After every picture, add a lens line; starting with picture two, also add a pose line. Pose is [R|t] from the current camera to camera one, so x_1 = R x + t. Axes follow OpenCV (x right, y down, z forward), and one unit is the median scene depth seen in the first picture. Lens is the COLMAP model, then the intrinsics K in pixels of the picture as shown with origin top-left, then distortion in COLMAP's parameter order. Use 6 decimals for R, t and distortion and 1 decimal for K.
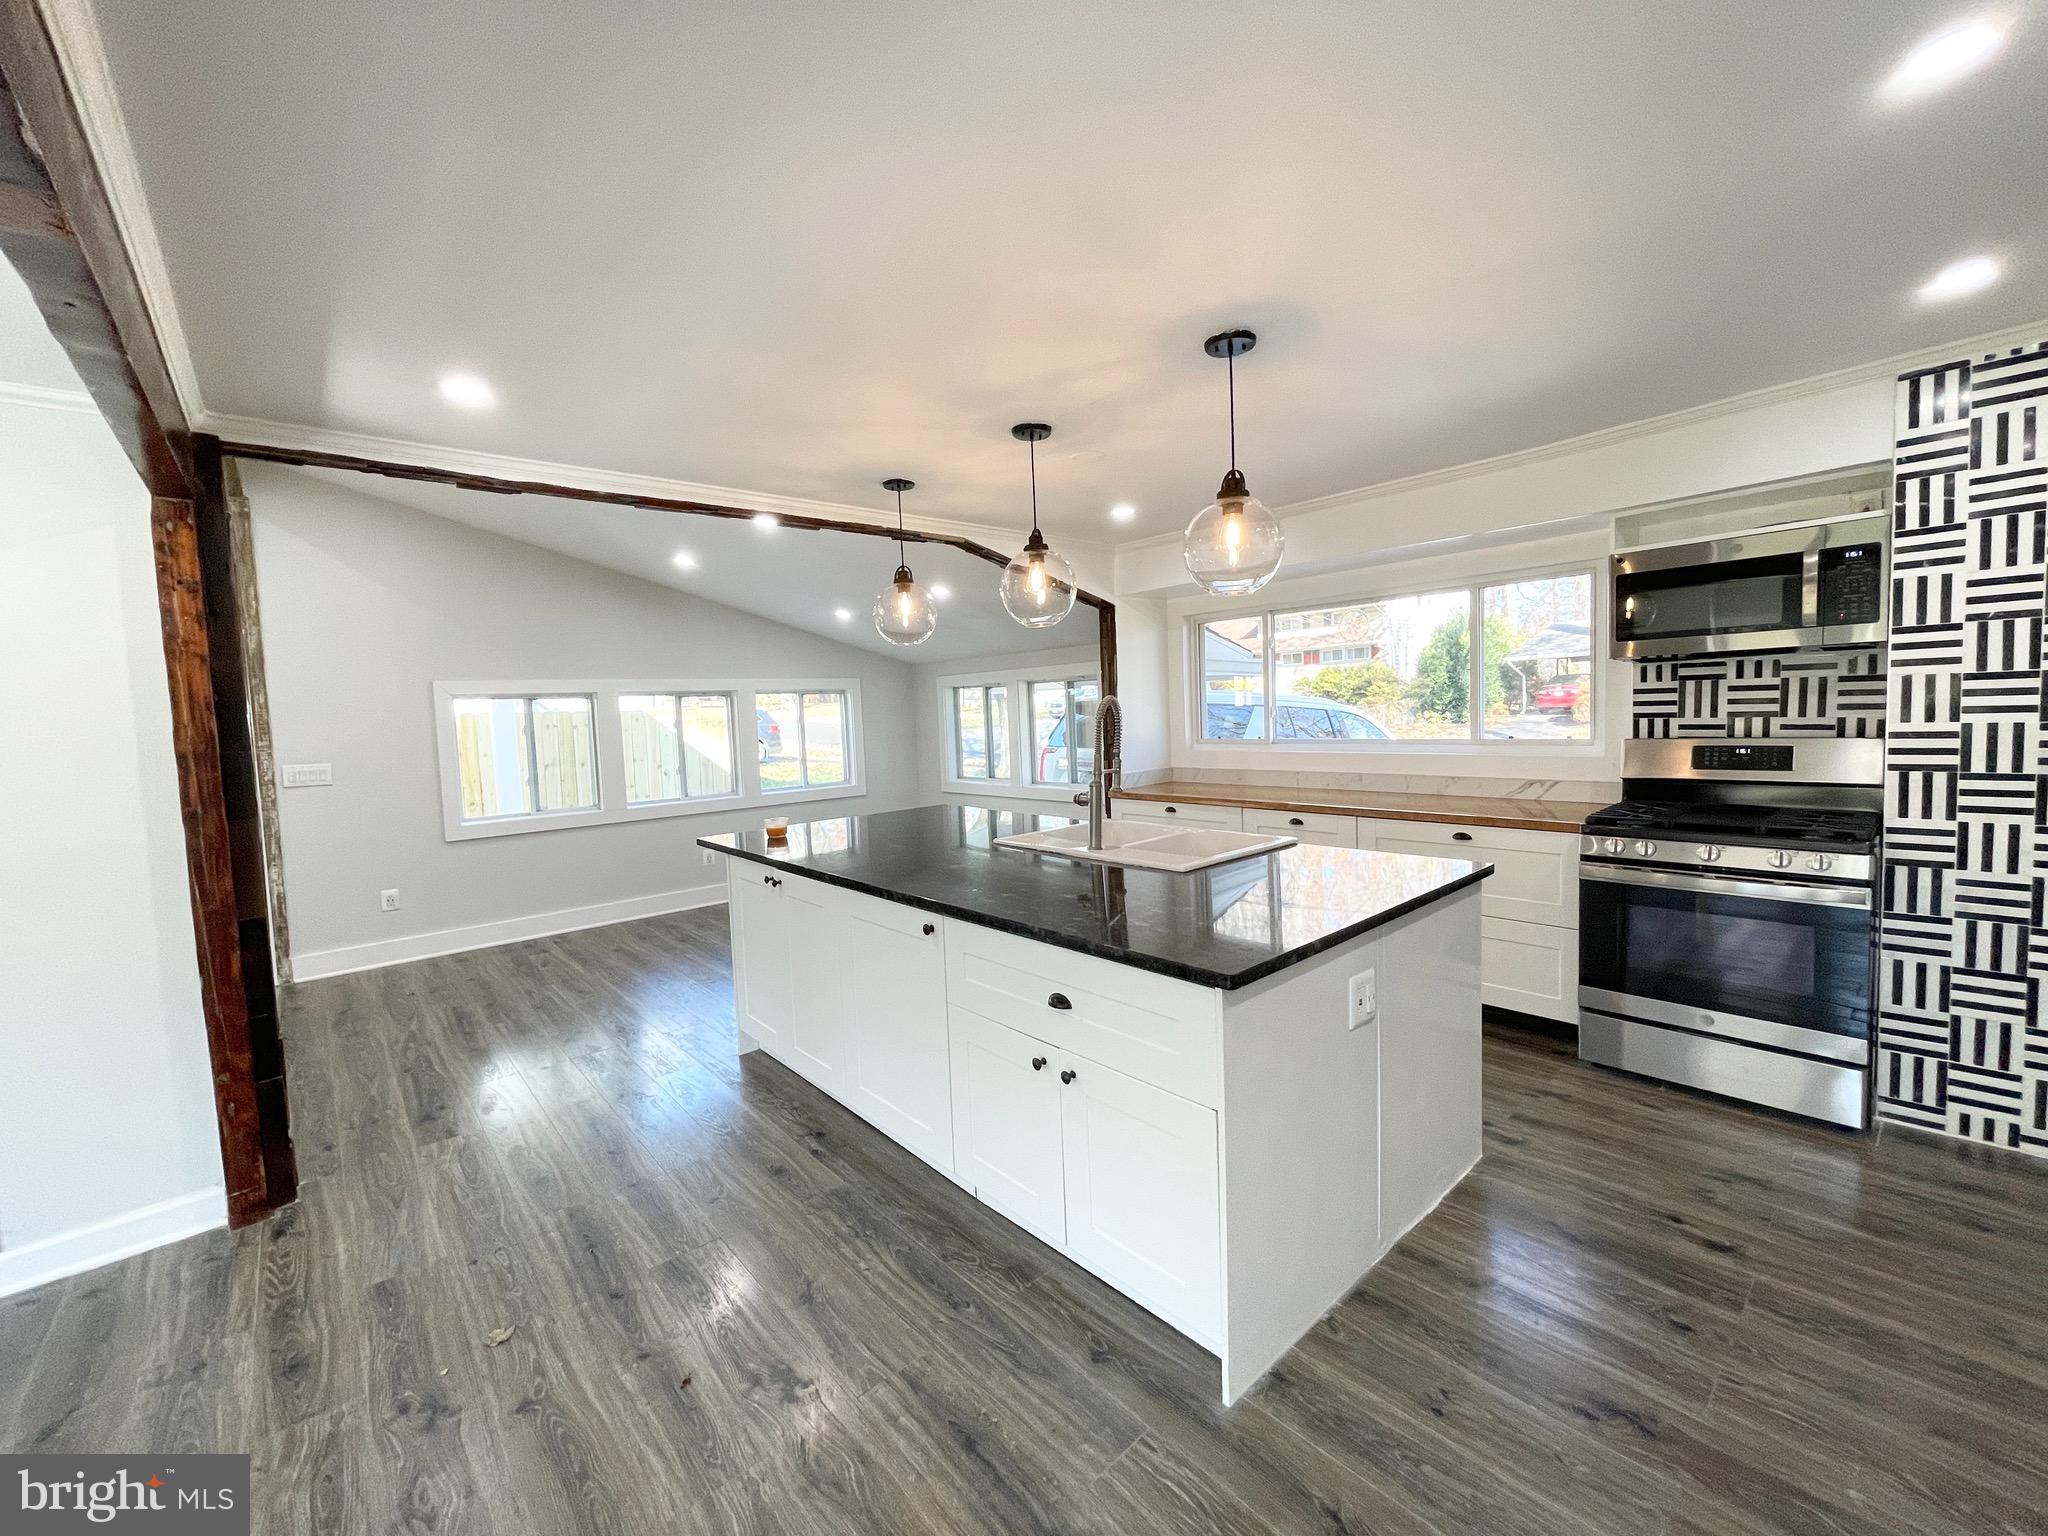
lens RADIAL K [[825.5, 0, 1024.0], [0, 825.5, 768.0], [0, 0, 1]] dist [0.015069, -0.008928]
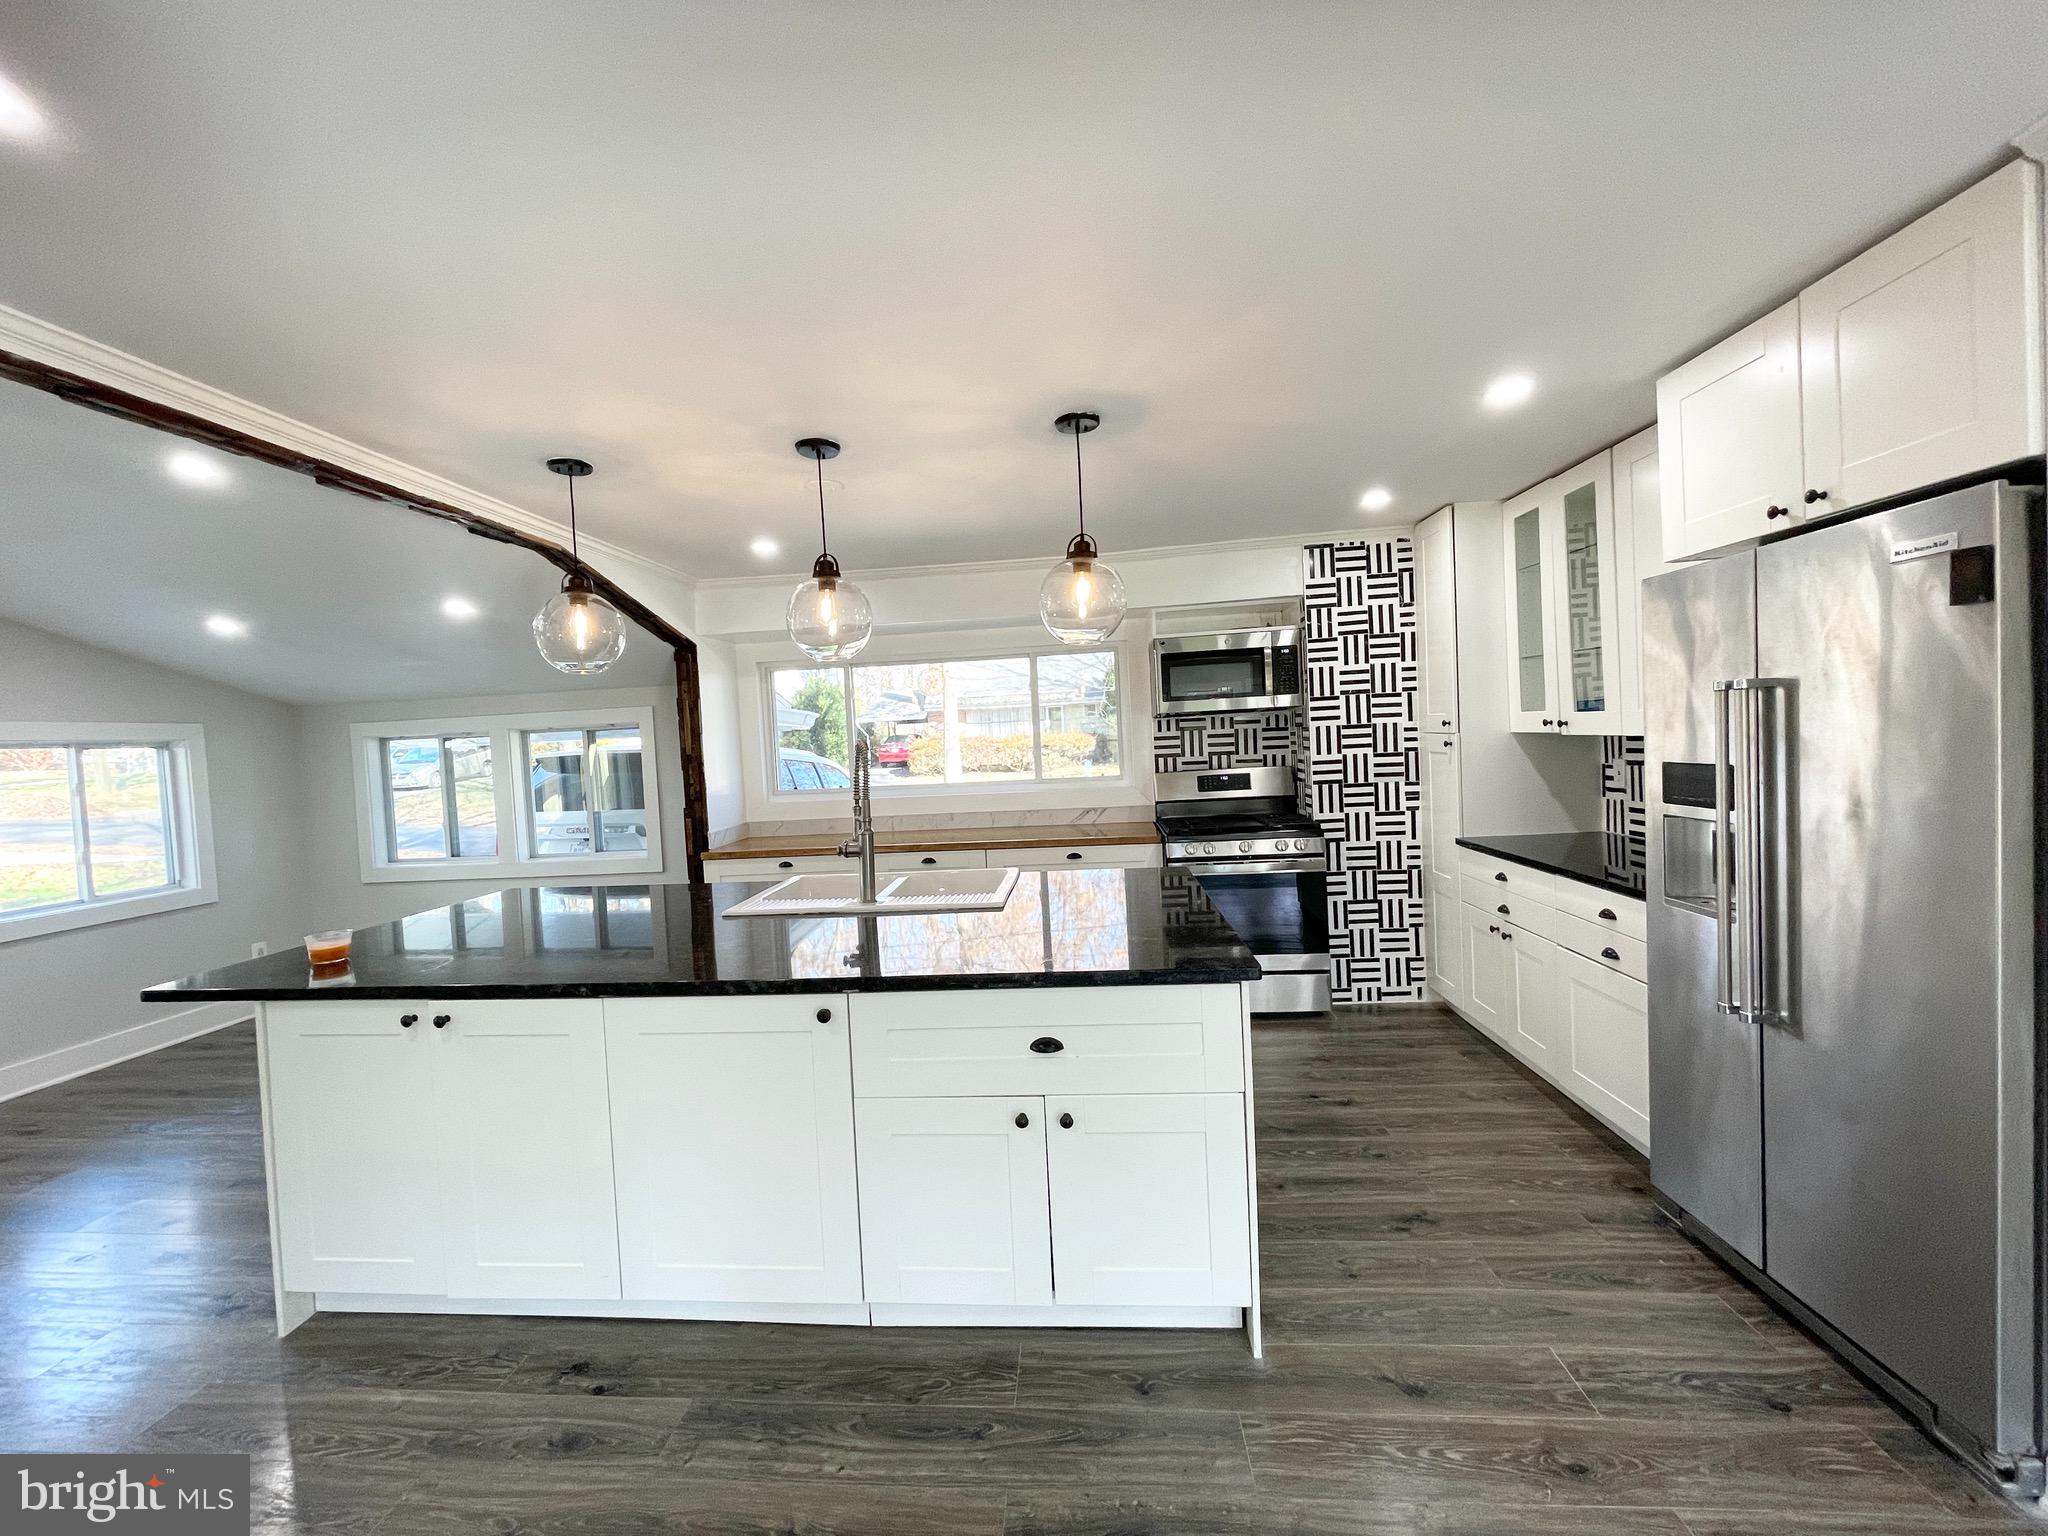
lens RADIAL K [[821.5, 0, 1012.5], [0, 821.5, 768.3], [0, 0, 1]] dist [-0.001248, -0.000085]
pose [[0.725231, -0.020913, 0.688188, -0.498775], [0.070201, 0.996575, -0.043695, -0.000151], [-0.684917, 0.080001, 0.724216, 0.243232]]
